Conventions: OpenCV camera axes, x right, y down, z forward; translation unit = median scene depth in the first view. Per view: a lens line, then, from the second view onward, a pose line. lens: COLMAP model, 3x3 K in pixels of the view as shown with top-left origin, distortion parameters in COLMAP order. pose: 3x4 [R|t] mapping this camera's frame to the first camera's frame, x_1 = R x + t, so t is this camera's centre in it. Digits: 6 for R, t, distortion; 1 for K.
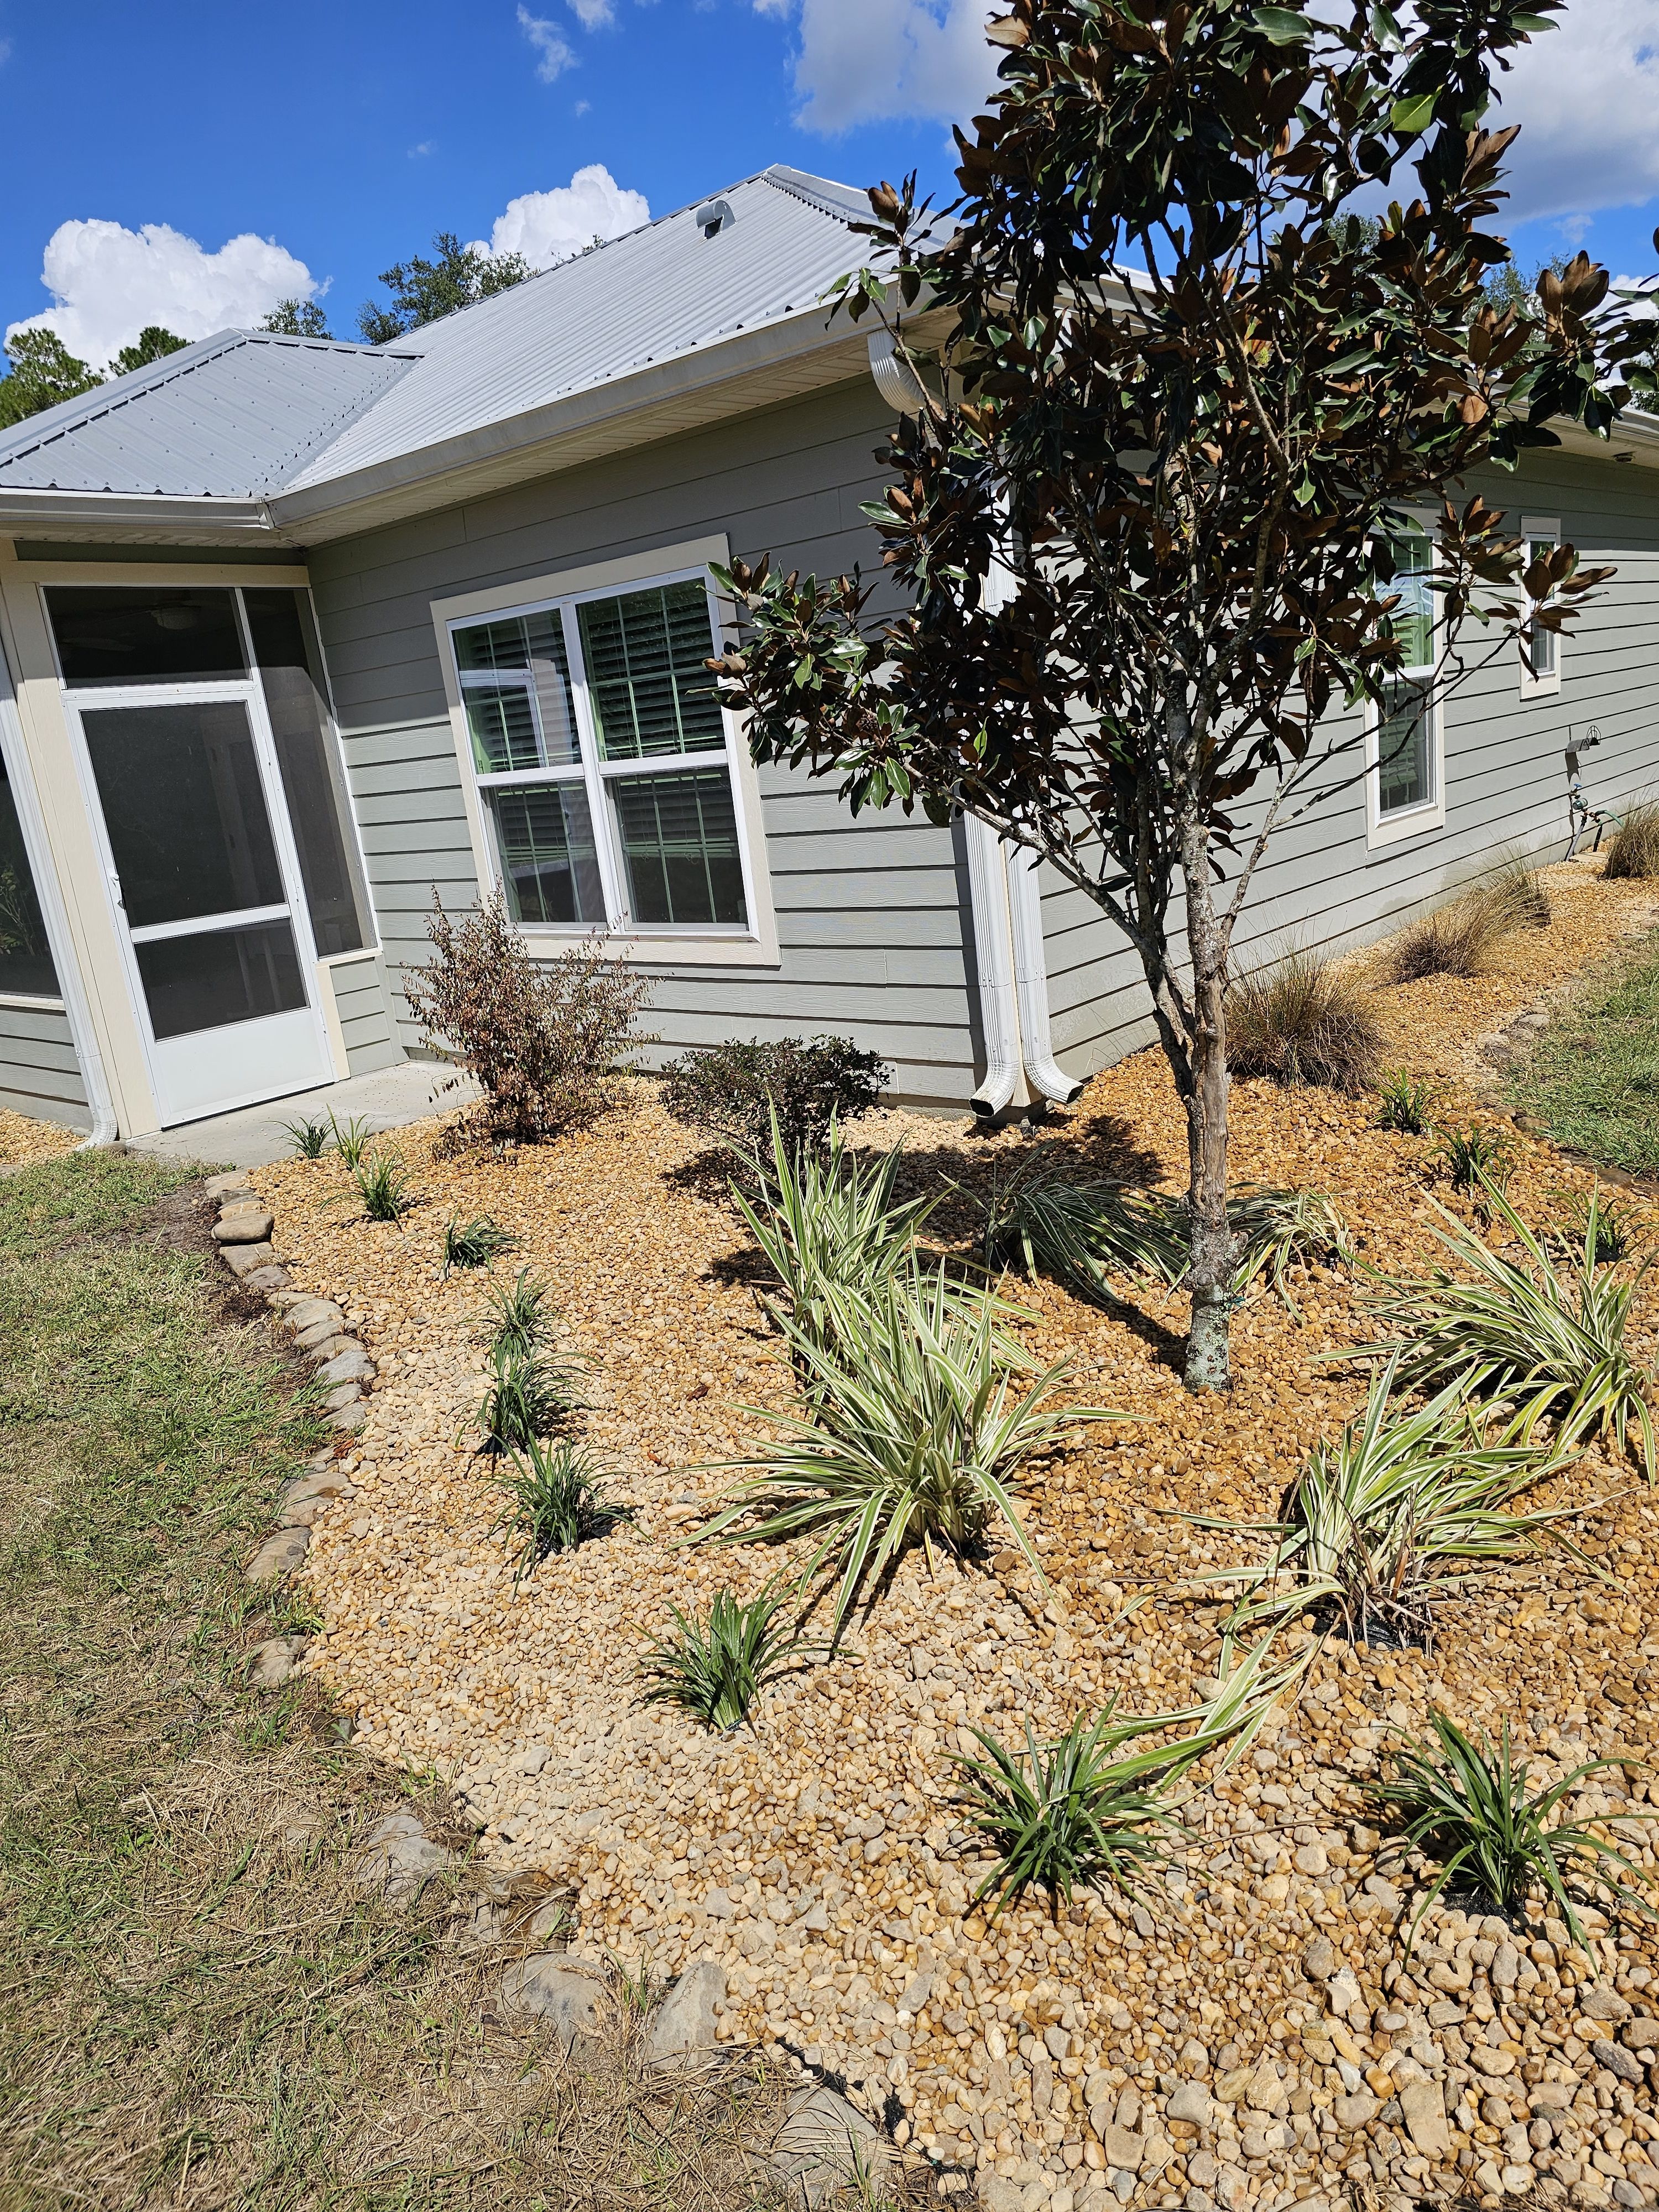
lens RADIAL K [[1508.5, 0, 800.6], [0, 1508.5, 1109.4], [0, 0, 1]] dist [0.086913, -0.096534]
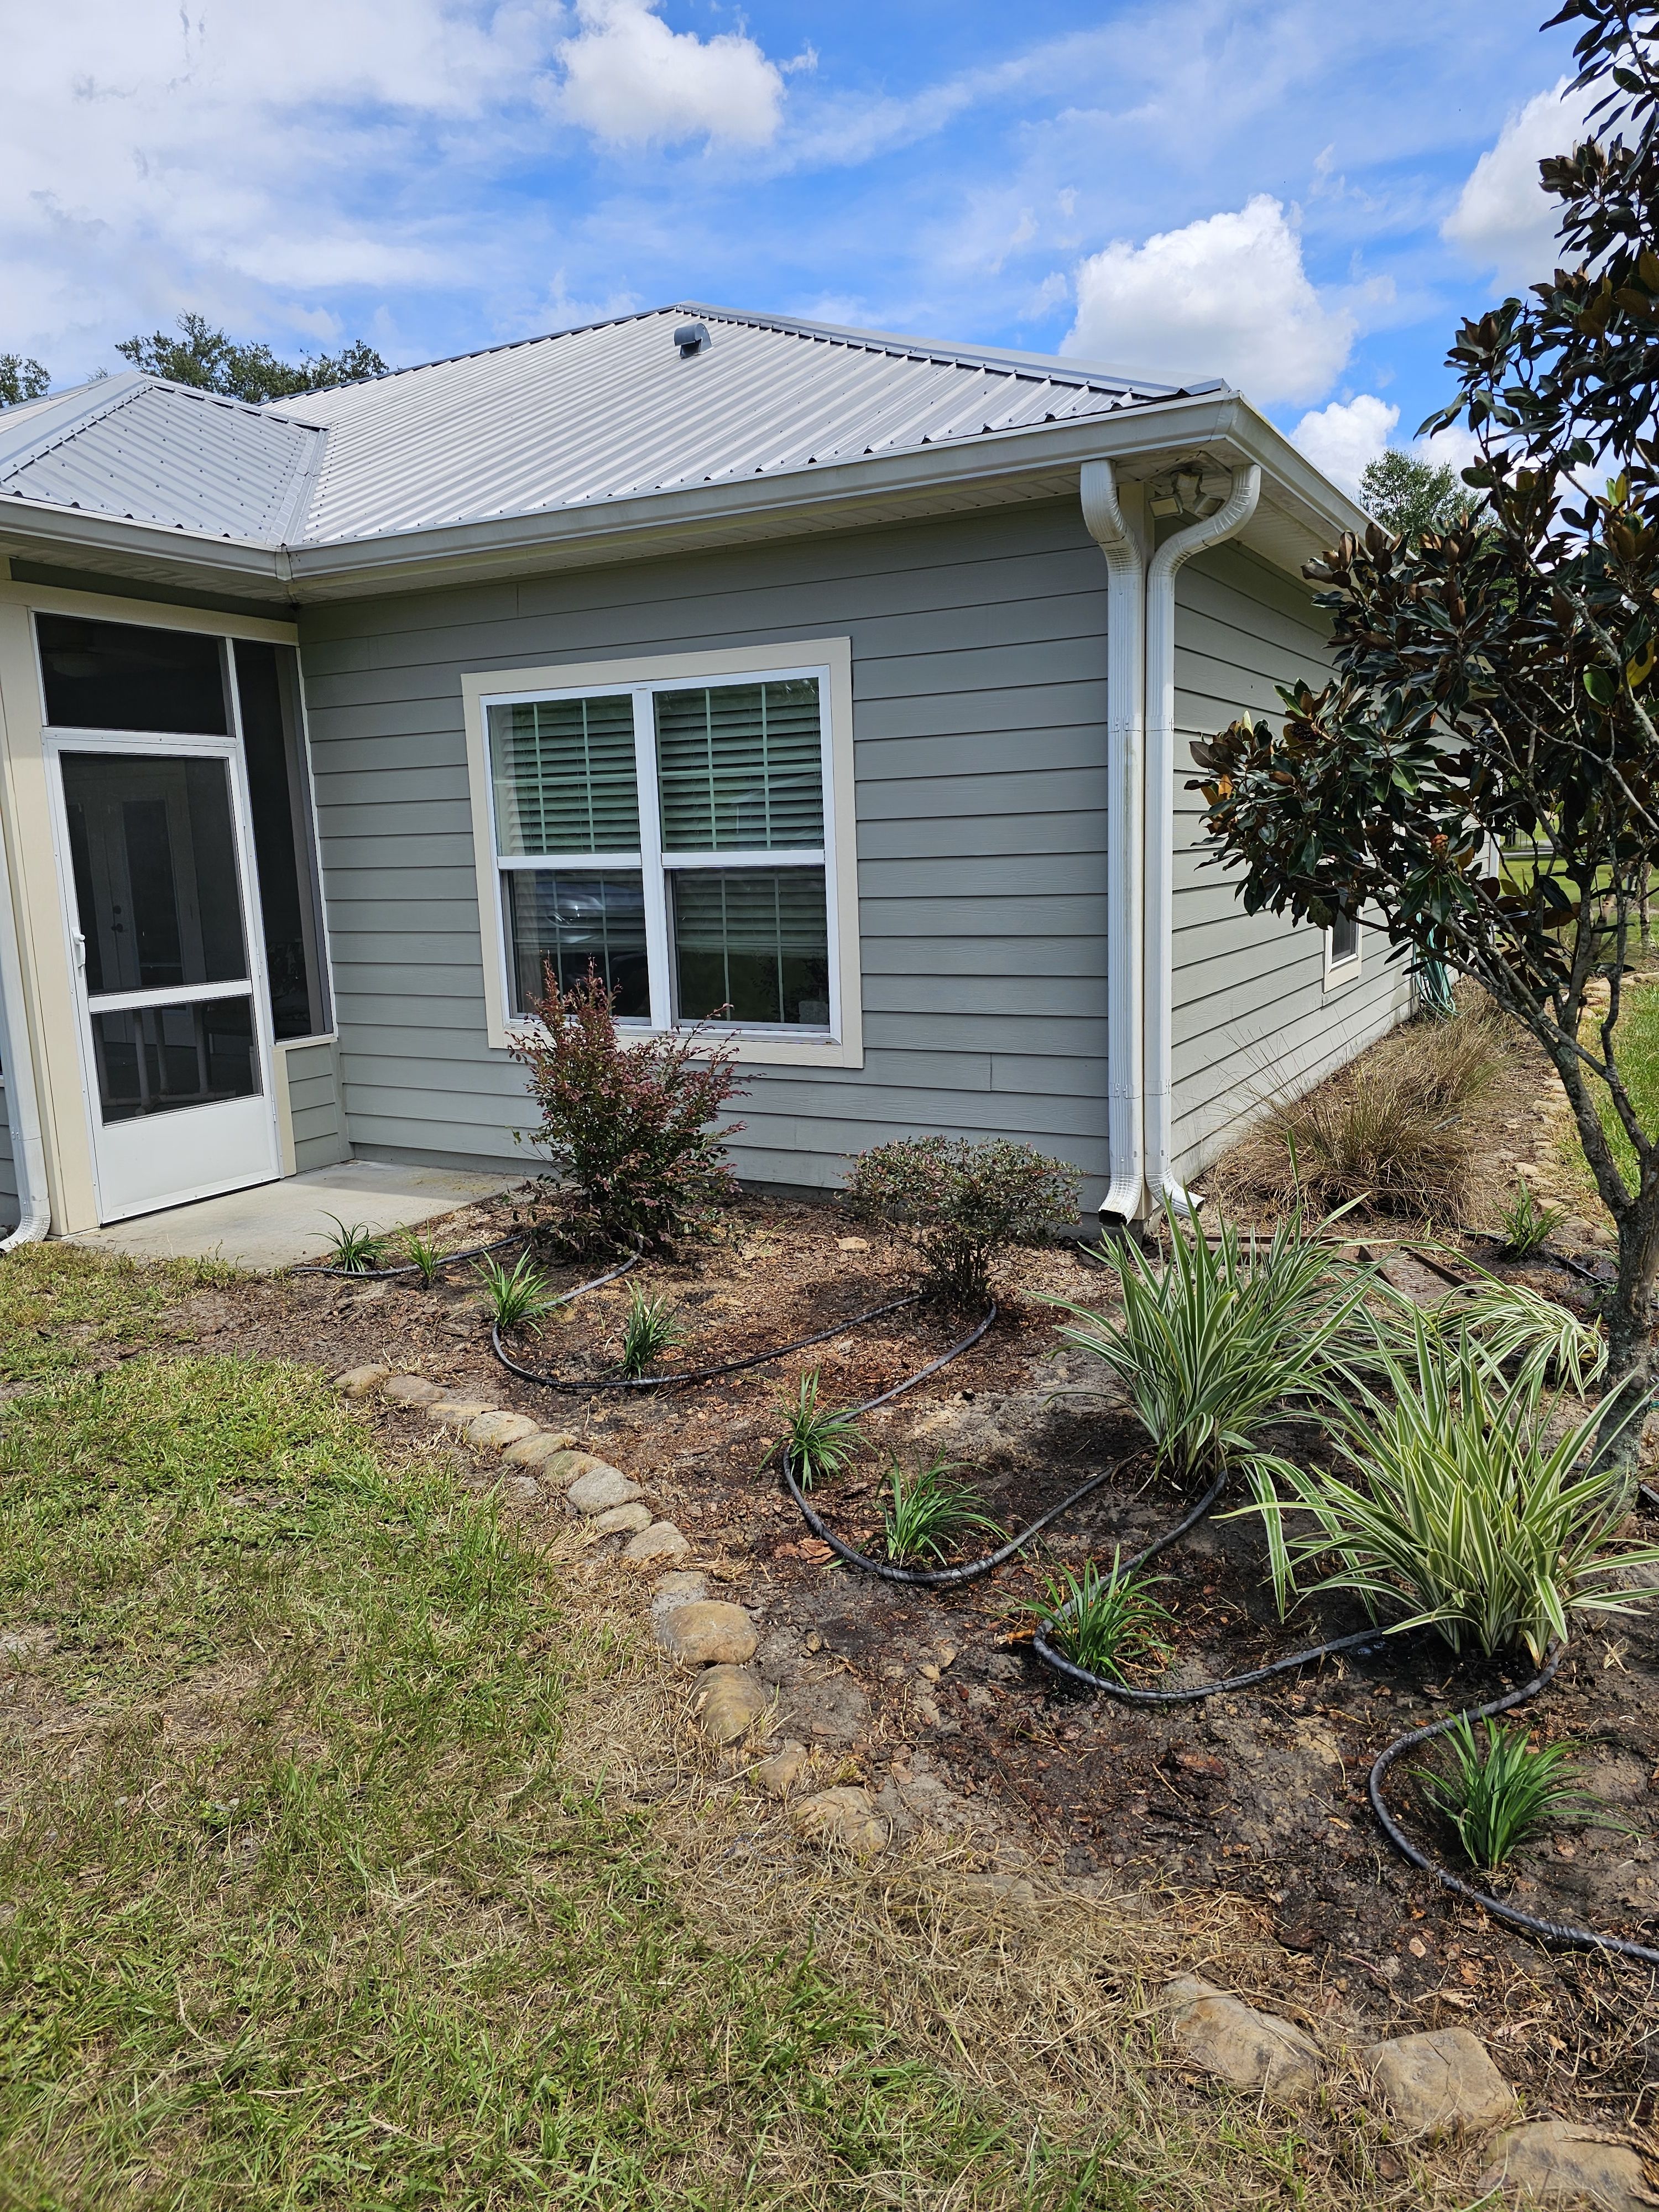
lens RADIAL K [[1530.4, 0, 829.5], [0, 1530.4, 1106.0], [0, 0, 1]] dist [0.049749, -0.066605]
pose [[0.970729, 0.044514, 0.236015, -0.248598], [-0.023398, 0.995528, -0.091524, 0.017412], [-0.239033, 0.083323, 0.967430, 0.047752]]
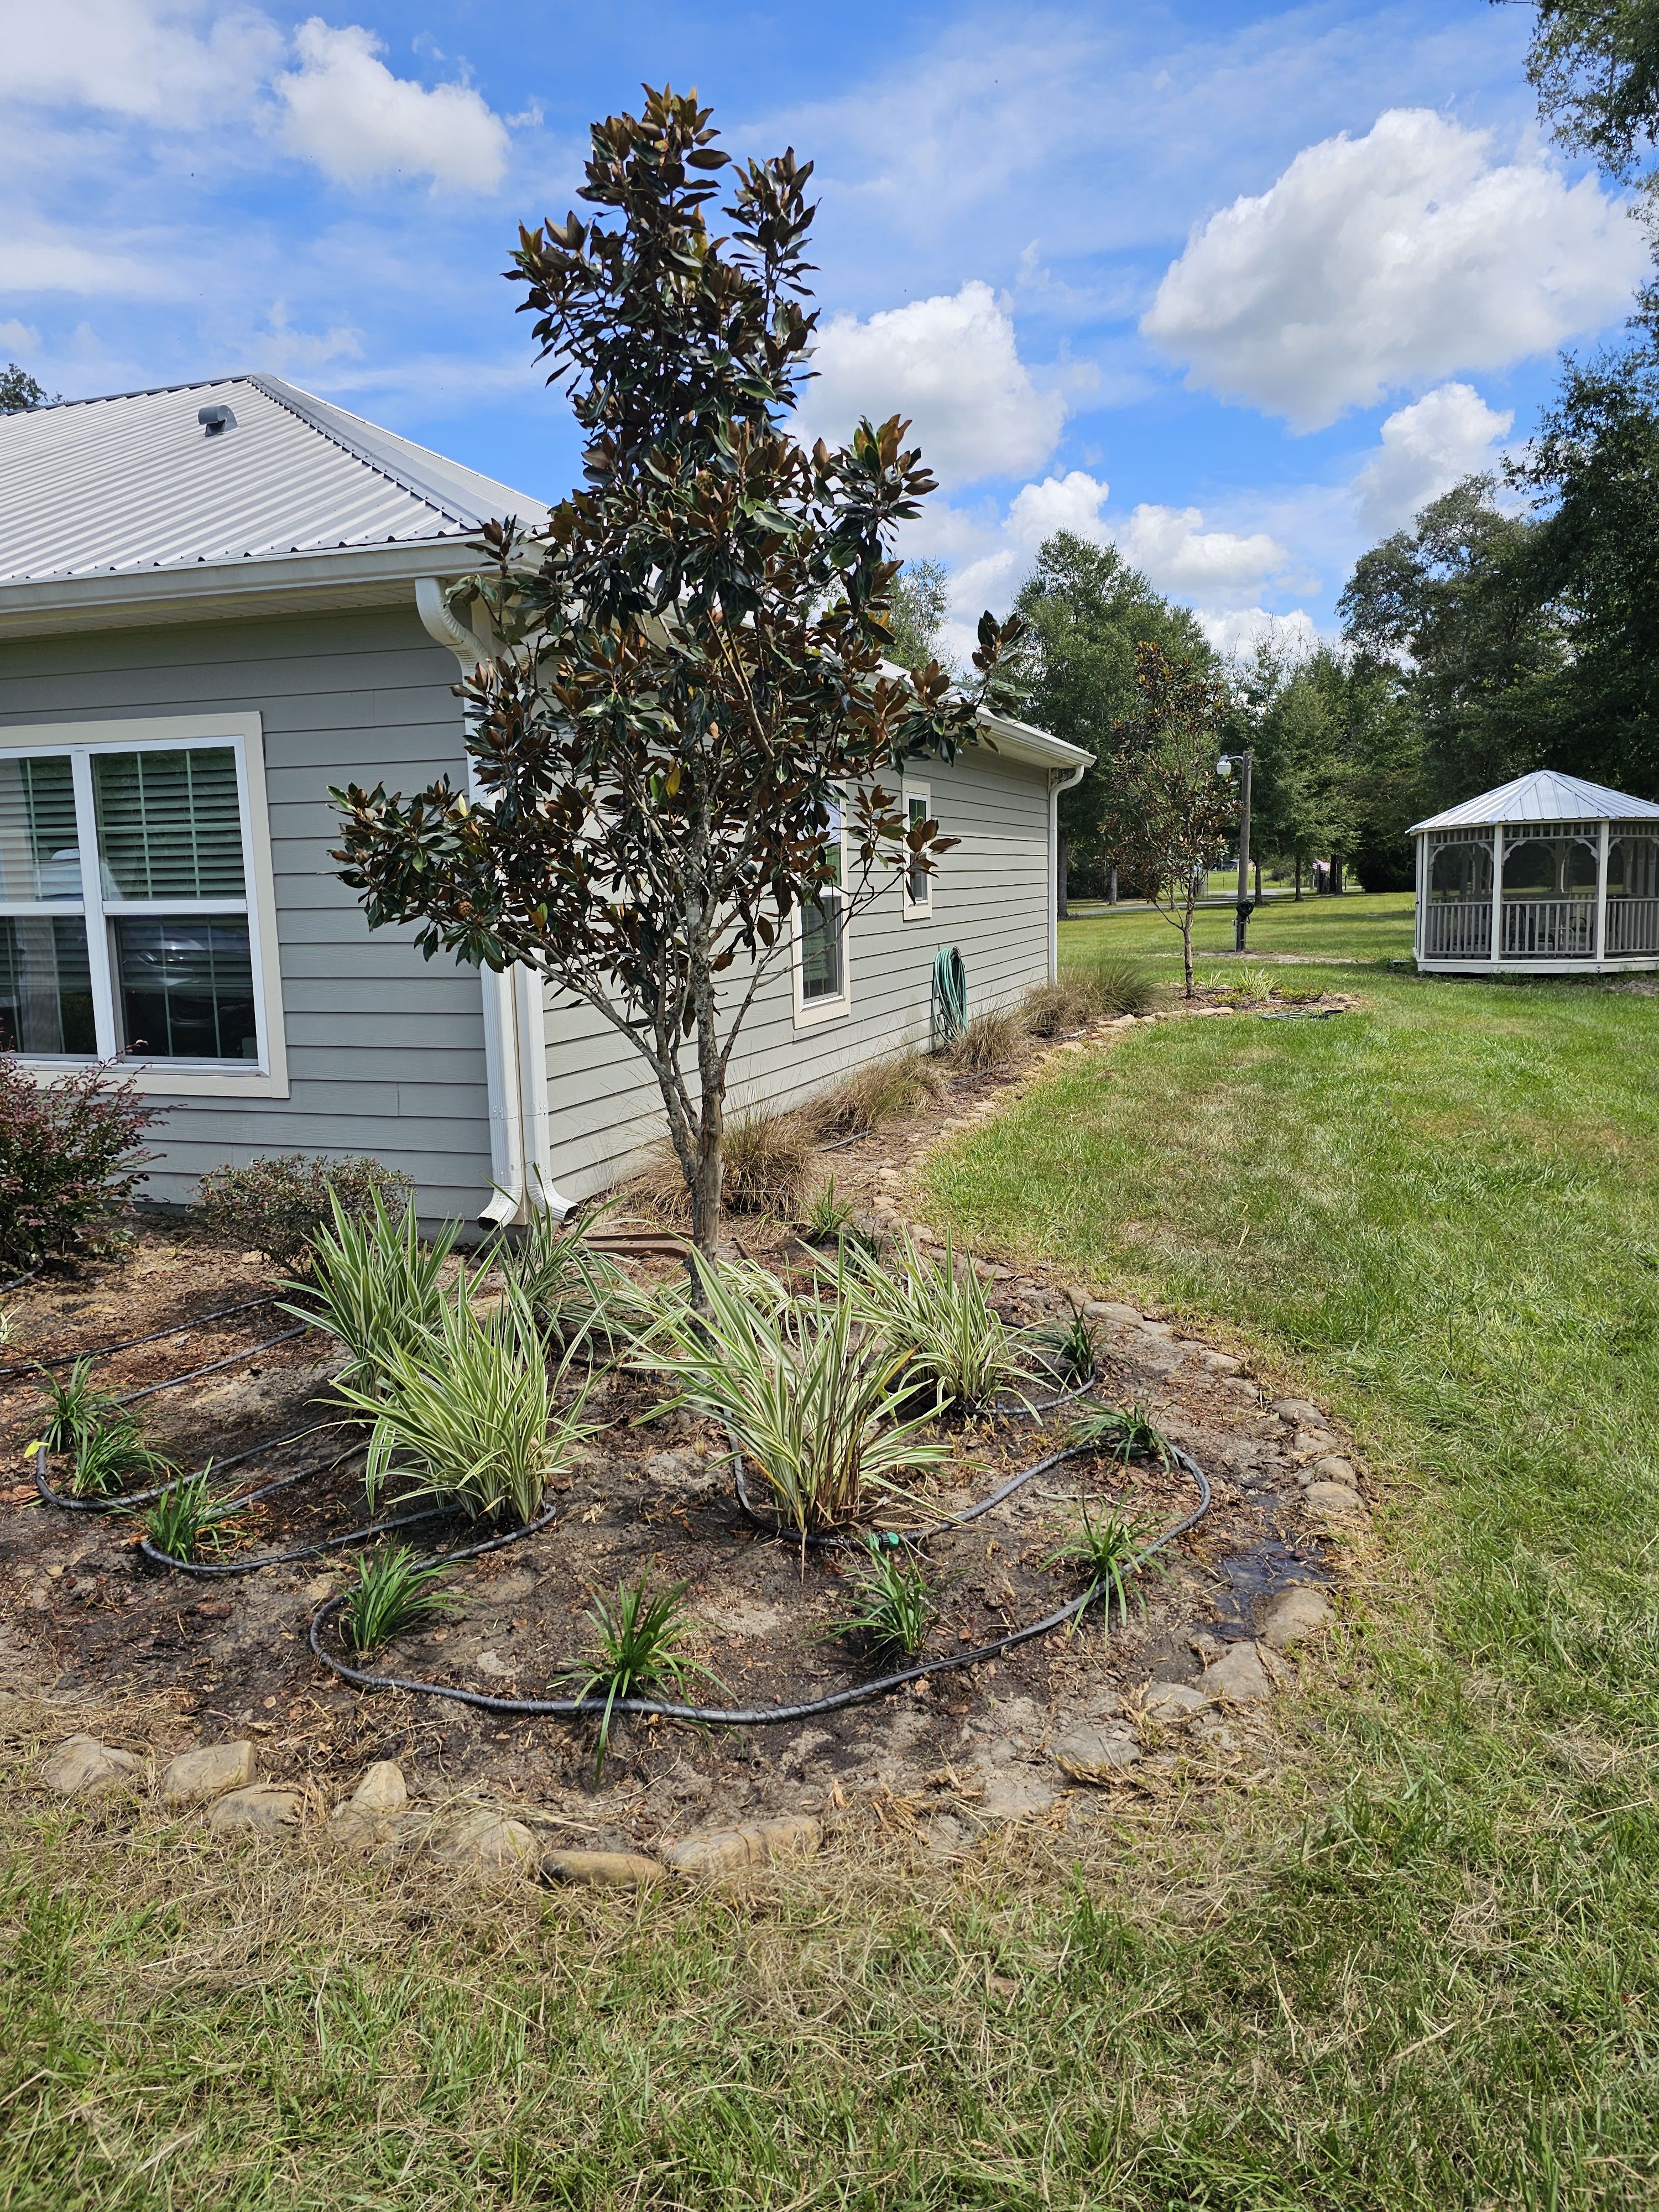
lens RADIAL K [[1562.2, 0, 884.3], [0, 1562.2, 1075.9], [0, 0, 1]] dist [0.006009, -0.005540]
pose [[0.910562, 0.043657, 0.411061, -0.079482], [0.016094, 0.989909, -0.140785, 0.046826], [-0.413060, 0.134809, 0.900671, -0.158952]]
